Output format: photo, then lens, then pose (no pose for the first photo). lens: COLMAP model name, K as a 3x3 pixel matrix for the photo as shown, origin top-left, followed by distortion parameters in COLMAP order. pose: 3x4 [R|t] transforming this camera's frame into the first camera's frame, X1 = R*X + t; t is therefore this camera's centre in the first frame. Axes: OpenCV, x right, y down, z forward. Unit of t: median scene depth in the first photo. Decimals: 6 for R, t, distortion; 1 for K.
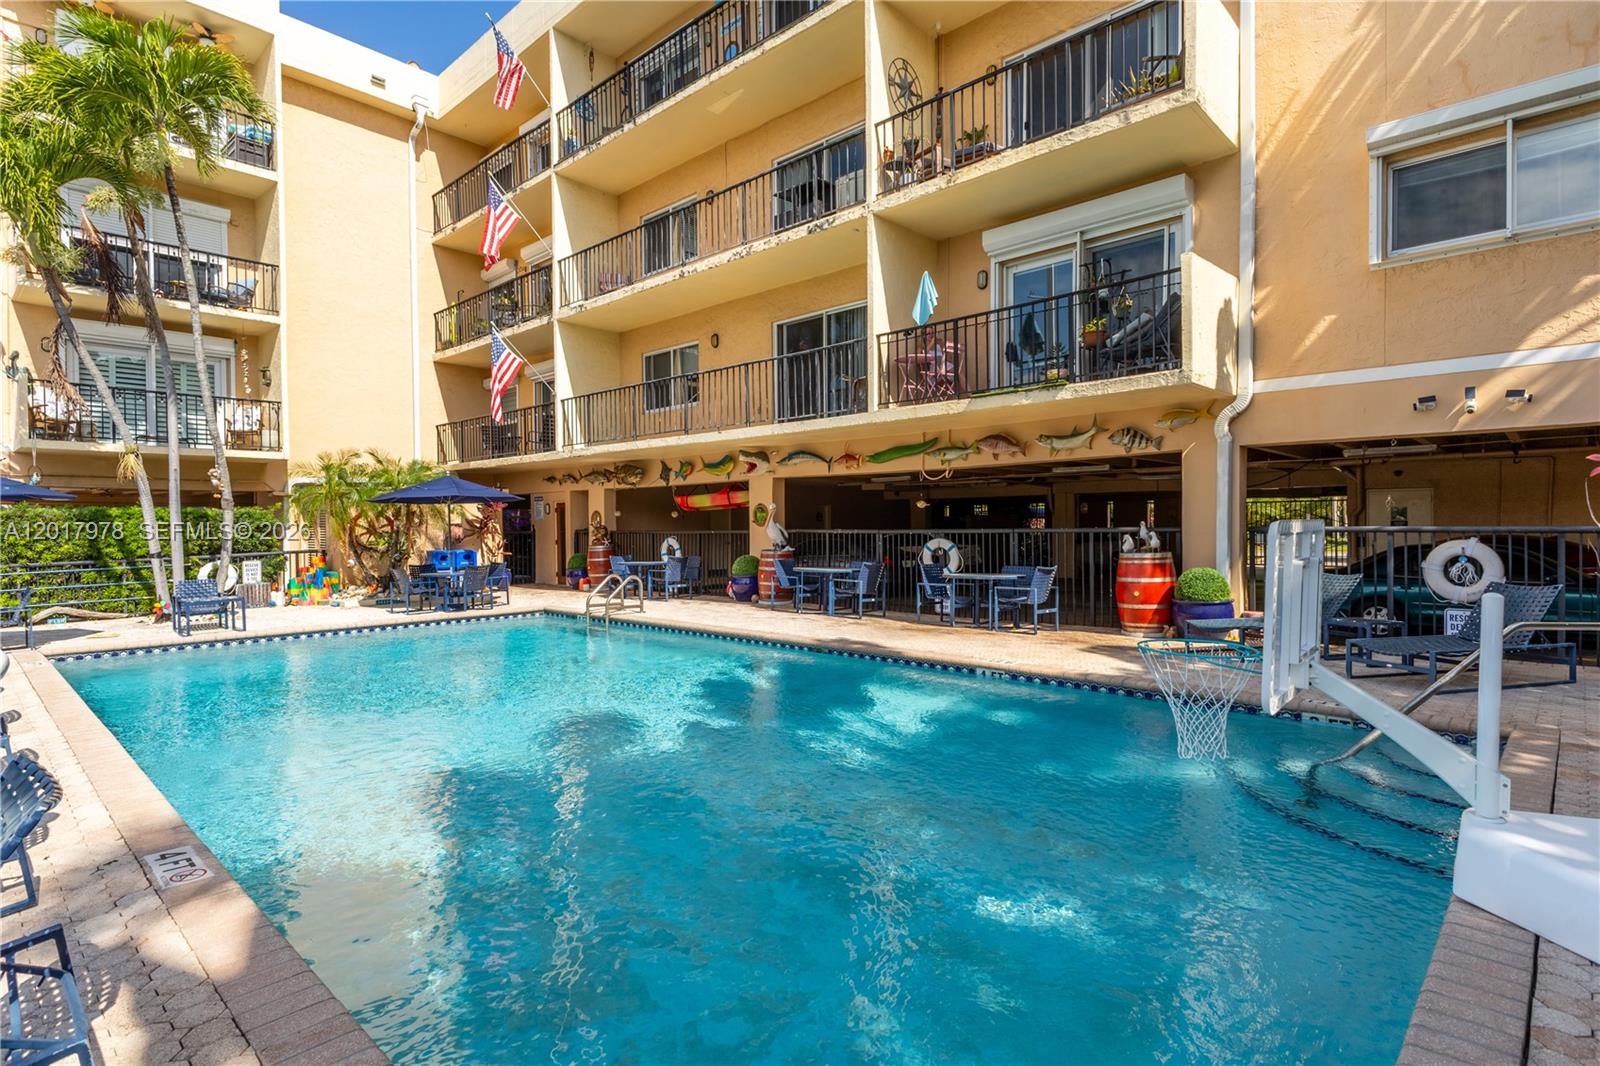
lens RADIAL K [[821.9, 0, 804.8], [0, 821.9, 533.4], [0, 0, 1]] dist [0.023921, -0.000042]
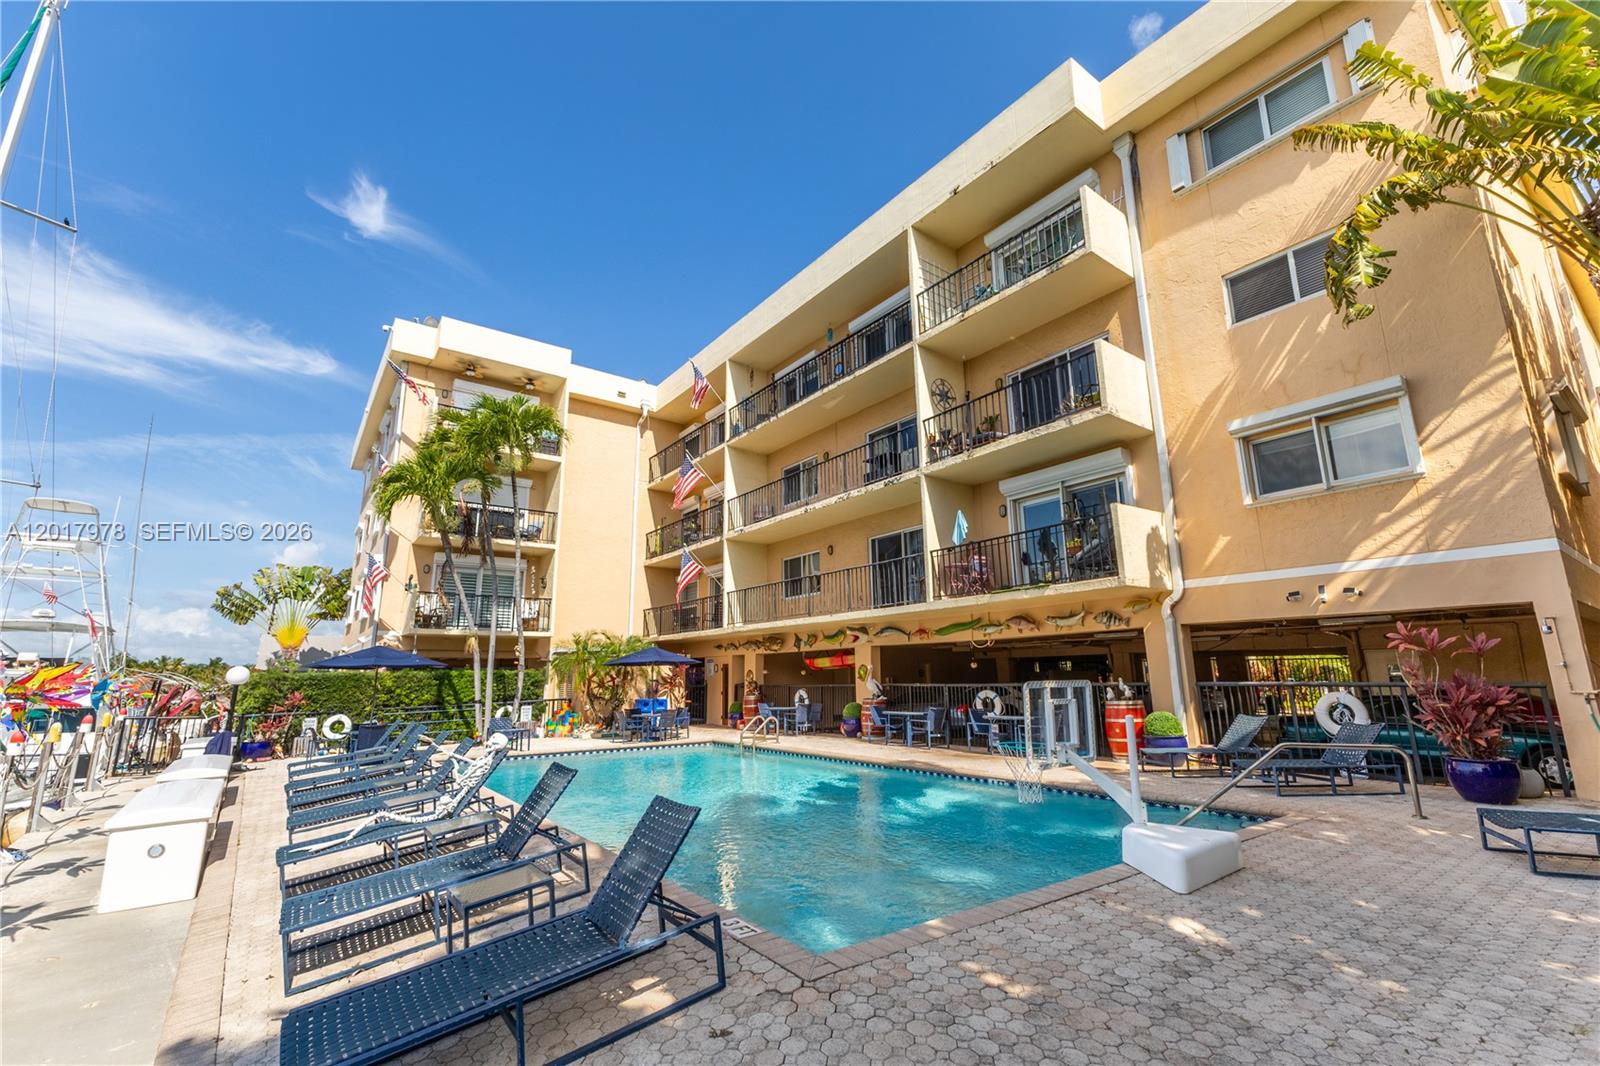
lens RADIAL K [[698.1, 0, 800.0], [0, 698.1, 533.0], [0, 0, 1]] dist [0.008390, 0.000202]
pose [[0.983006, -0.040411, -0.179072, 0.064936], [0.001080, 0.976726, -0.214489, -0.000360], [0.183572, 0.210651, 0.960171, -0.212732]]
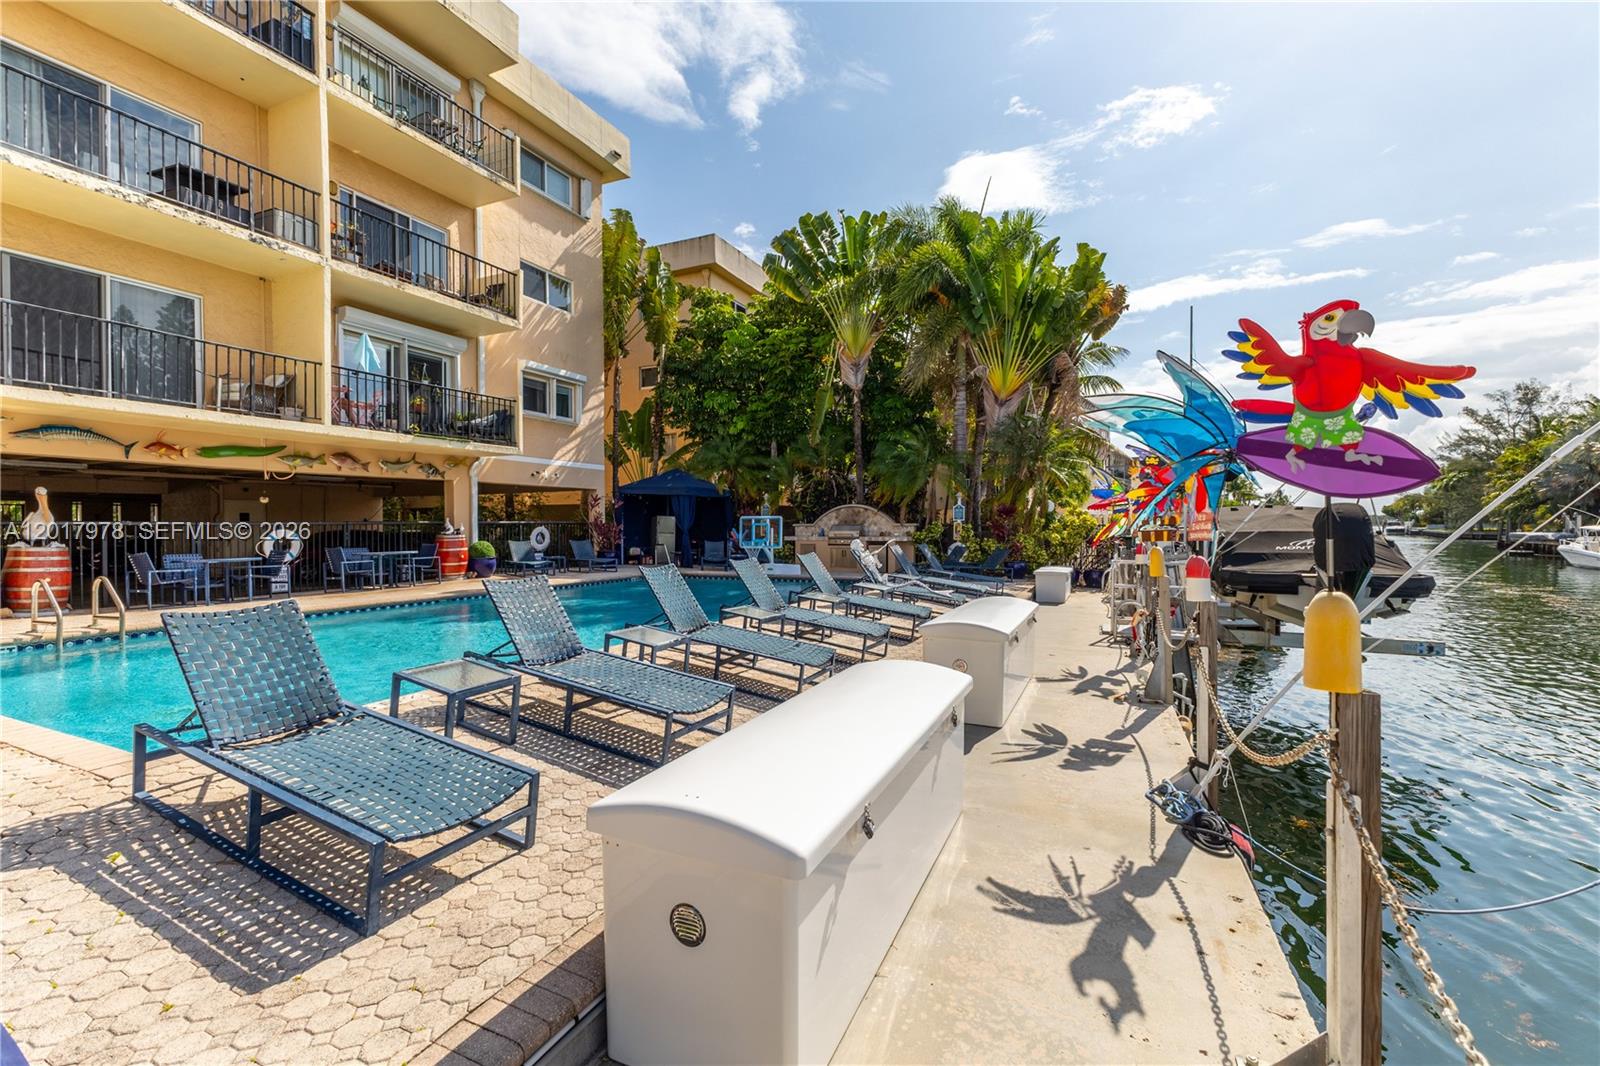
lens RADIAL K [[698.1, 0, 800.0], [0, 698.1, 533.0], [0, 0, 1]] dist [0.008390, 0.000202]
pose [[-0.306724, -0.006292, 0.951778, -0.891117], [0.010298, 0.999898, 0.009929, 0.007706], [-0.951743, 0.012847, -0.306627, 0.507296]]
